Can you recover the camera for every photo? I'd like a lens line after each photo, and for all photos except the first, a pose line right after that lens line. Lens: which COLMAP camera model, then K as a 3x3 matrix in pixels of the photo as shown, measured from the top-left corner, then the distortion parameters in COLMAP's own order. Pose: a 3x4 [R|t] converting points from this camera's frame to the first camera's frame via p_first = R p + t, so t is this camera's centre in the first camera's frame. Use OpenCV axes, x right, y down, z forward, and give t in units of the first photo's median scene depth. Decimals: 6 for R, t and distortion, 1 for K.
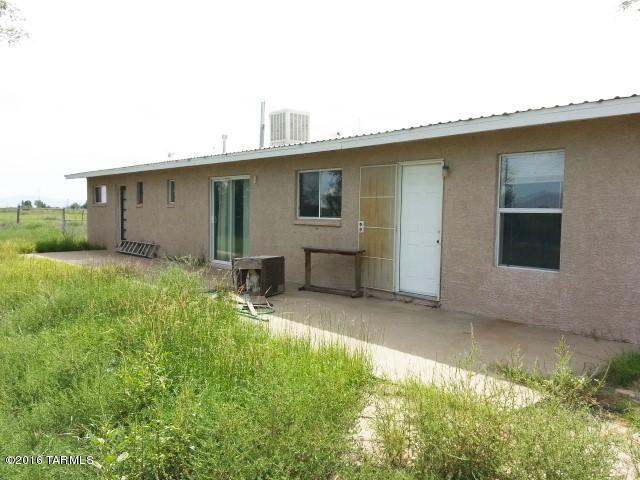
lens RADIAL K [[516.1, 0, 315.7], [0, 516.1, 242.3], [0, 0, 1]] dist [0.044760, -0.078584]
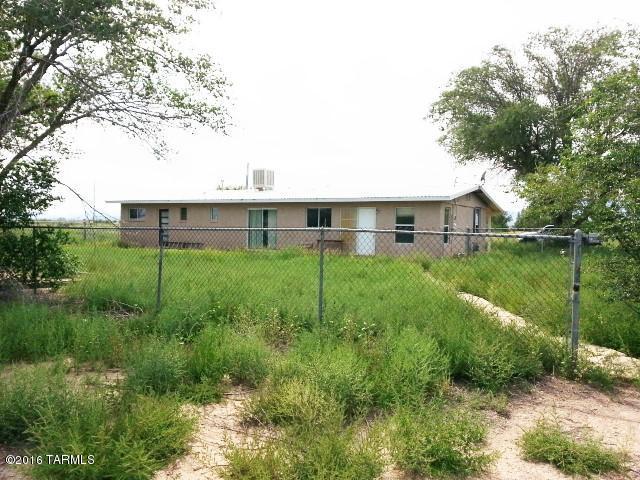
lens RADIAL K [[516.1, 0, 319.2], [0, 516.1, 237.9], [0, 0, 1]] dist [0.044760, -0.078584]
pose [[0.940355, -0.007401, 0.340114, -0.928550], [0.019465, 0.999296, -0.032072, 0.088950], [-0.339637, 0.036779, 0.939837, -1.442773]]
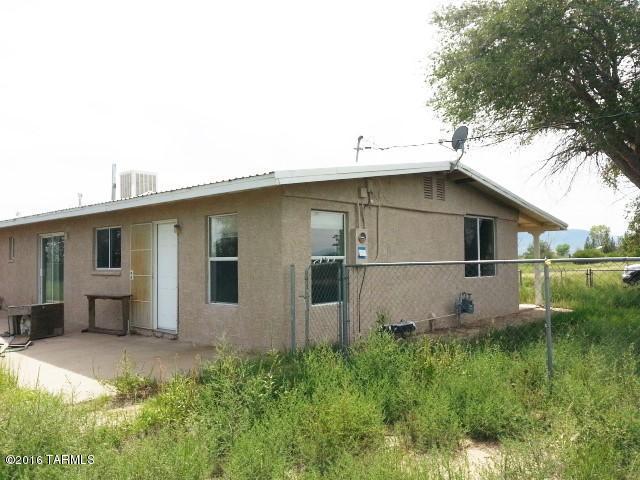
lens RADIAL K [[516.1, 0, 324.5], [0, 516.1, 239.3], [0, 0, 1]] dist [0.044760, -0.078584]
pose [[0.991363, -0.022631, 0.129175, 0.379181], [0.035138, 0.994821, -0.095377, 0.017118], [-0.126348, 0.099092, 0.987024, -0.242372]]
